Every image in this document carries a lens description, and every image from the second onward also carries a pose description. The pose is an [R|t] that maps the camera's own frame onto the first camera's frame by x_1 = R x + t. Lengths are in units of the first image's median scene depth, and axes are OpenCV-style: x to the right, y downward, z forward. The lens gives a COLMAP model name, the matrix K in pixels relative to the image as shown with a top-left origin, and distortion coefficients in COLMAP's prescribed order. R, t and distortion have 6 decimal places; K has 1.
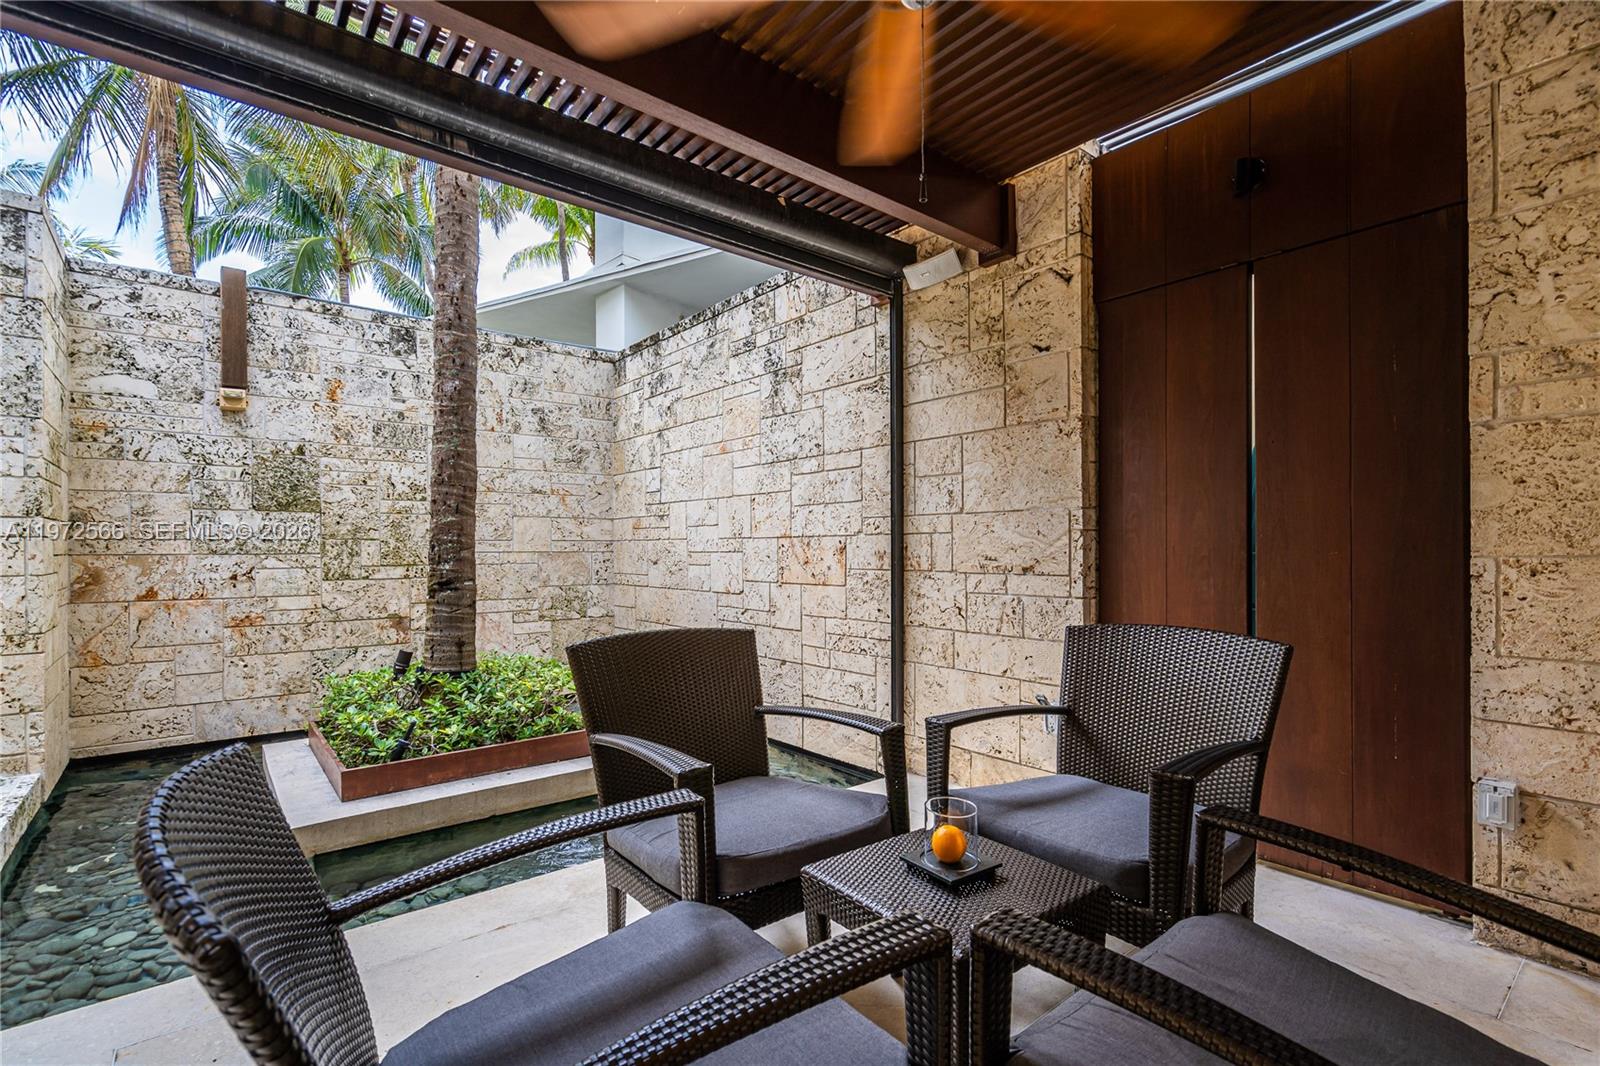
lens RADIAL K [[739.1, 0, 800.0], [0, 739.1, 545.5], [0, 0, 1]] dist [0.001592, 0.000037]
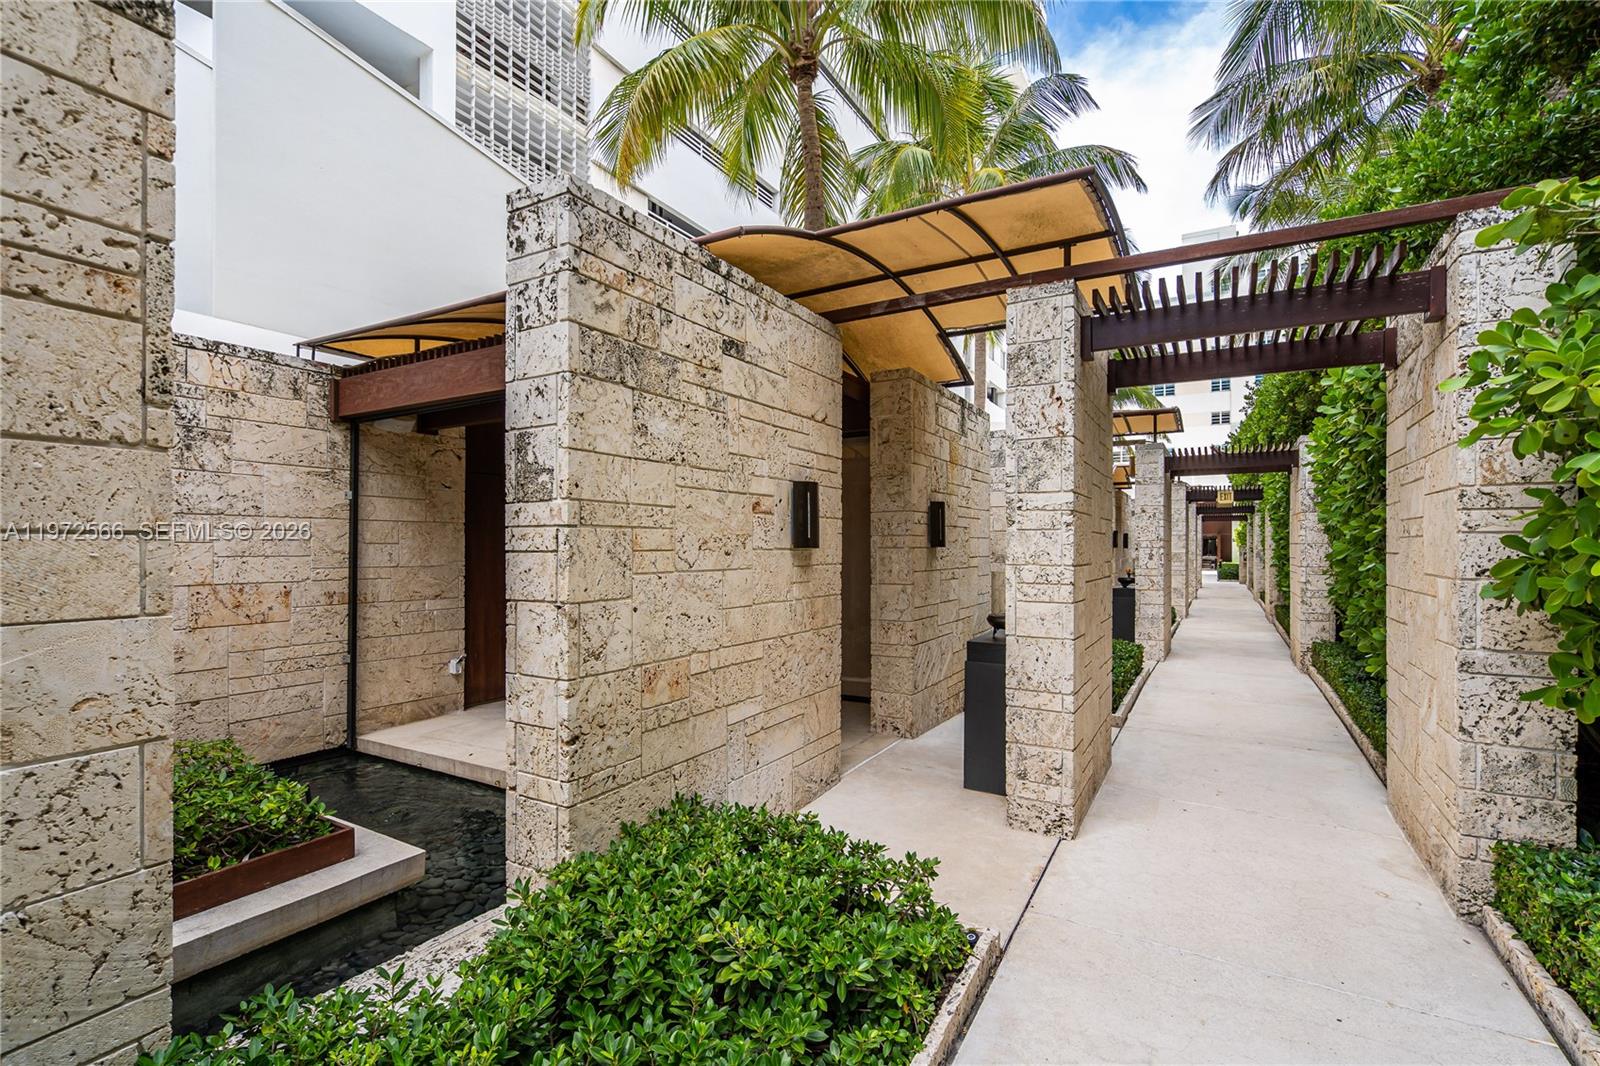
lens RADIAL K [[739.1, 0, 799.7], [0, 739.1, 543.0], [0, 0, 1]] dist [0.001592, 0.000037]
pose [[-0.361523, 0.011500, 0.932292, -1.526288], [-0.003386, 0.999901, -0.013647, -0.069132], [-0.932357, -0.008091, -0.361448, 0.660334]]
